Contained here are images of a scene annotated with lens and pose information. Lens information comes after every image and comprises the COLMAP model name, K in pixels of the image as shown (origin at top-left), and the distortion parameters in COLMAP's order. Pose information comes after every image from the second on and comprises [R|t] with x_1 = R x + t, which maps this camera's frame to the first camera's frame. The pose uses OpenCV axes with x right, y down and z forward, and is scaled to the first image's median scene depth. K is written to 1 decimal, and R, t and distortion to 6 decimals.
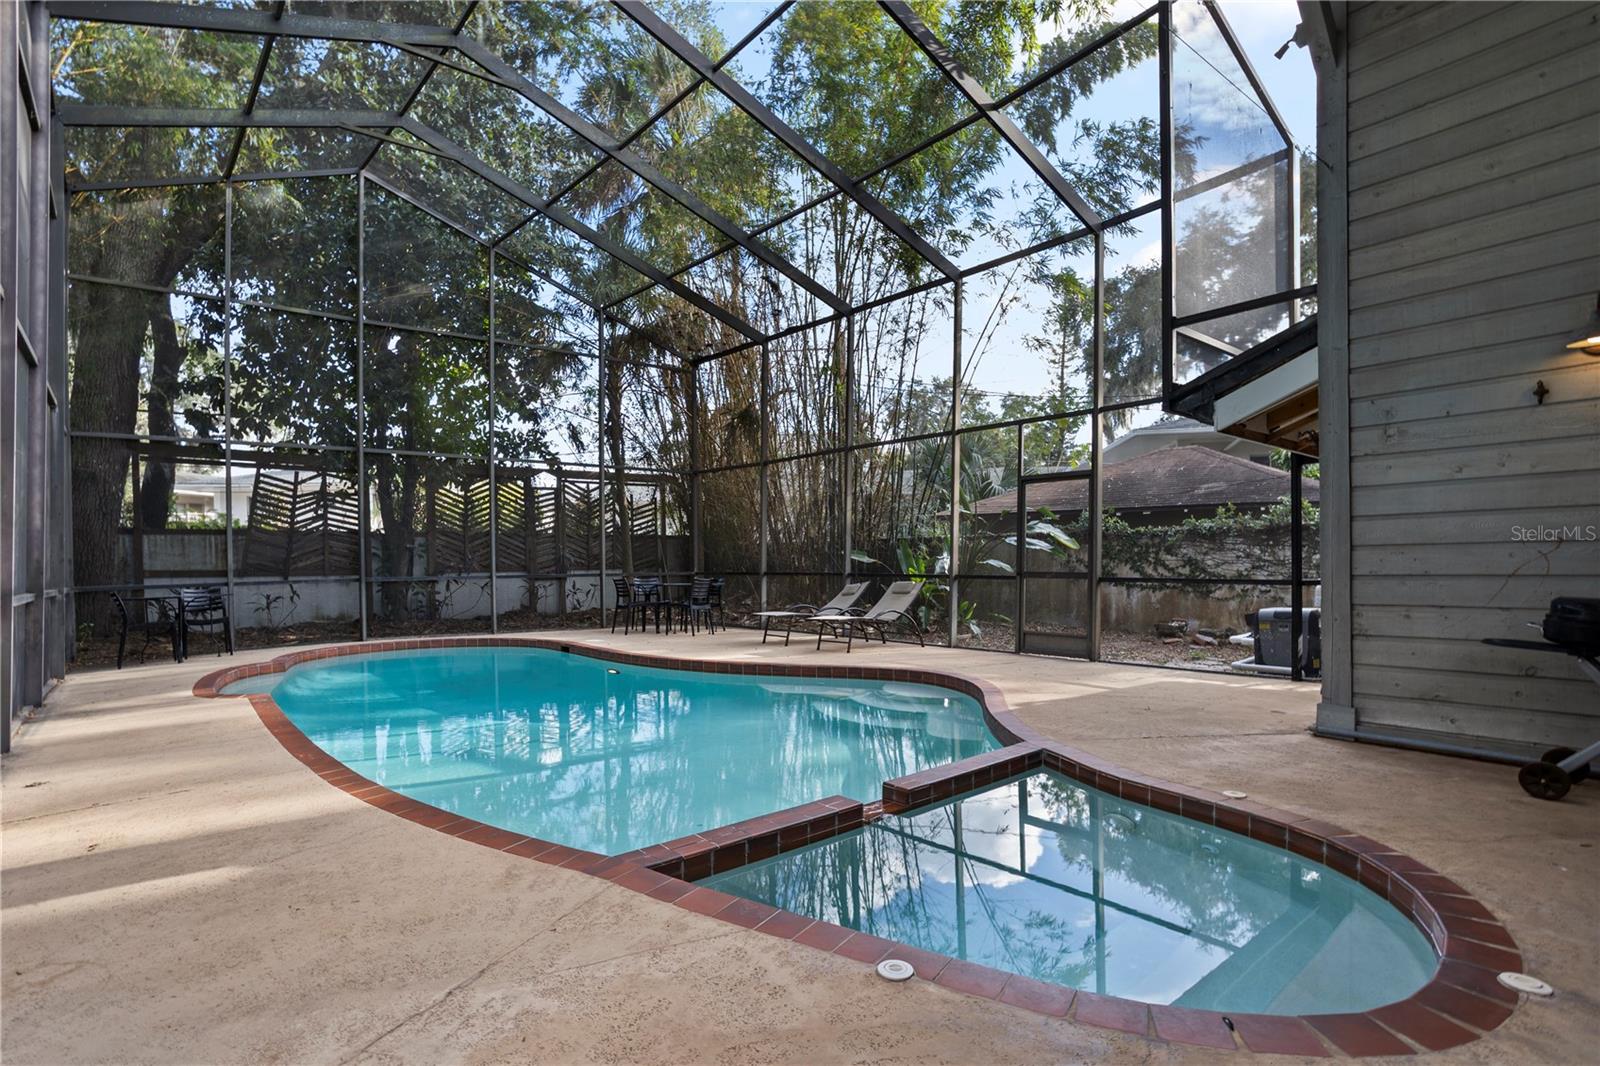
lens RADIAL K [[777.0, 0, 813.5], [0, 777.0, 576.3], [0, 0, 1]] dist [-0.037491, 0.020690]
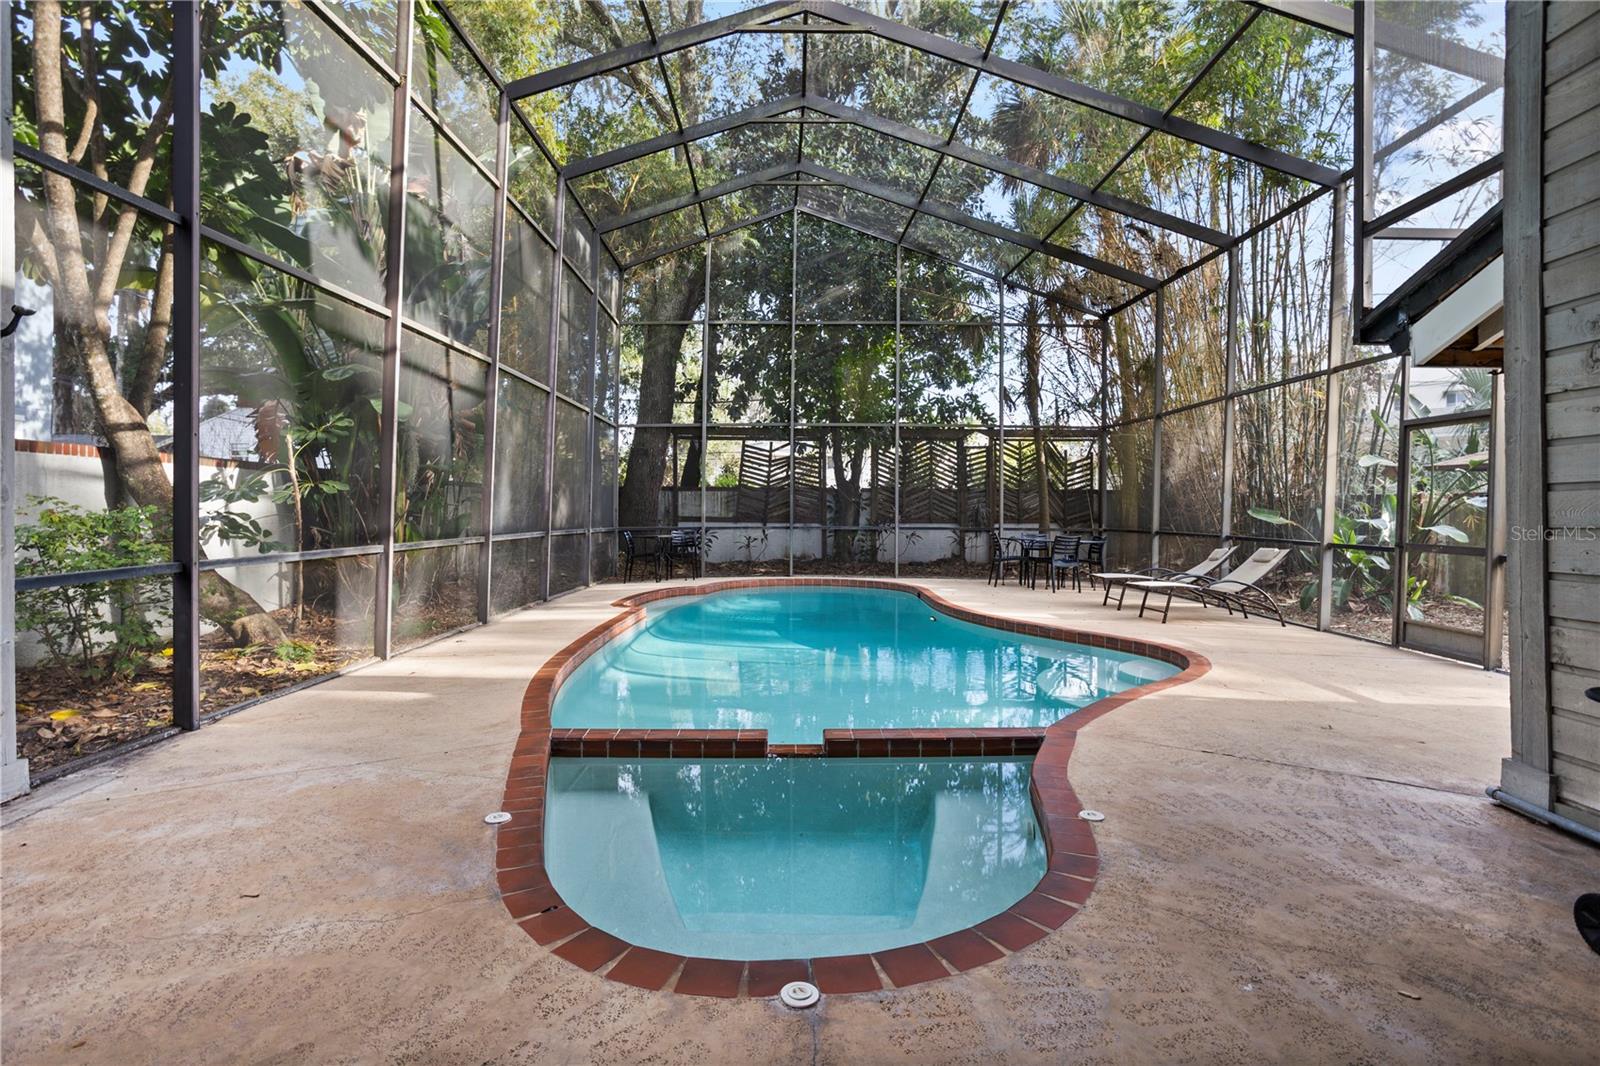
lens RADIAL K [[777.0, 0, 831.0], [0, 777.0, 500.1], [0, 0, 1]] dist [-0.037491, 0.020690]
pose [[0.788388, 0.009229, -0.615109, 0.266194], [-0.030668, 0.999234, -0.024315, -0.012402], [0.614413, 0.038034, 0.788067, 0.039974]]
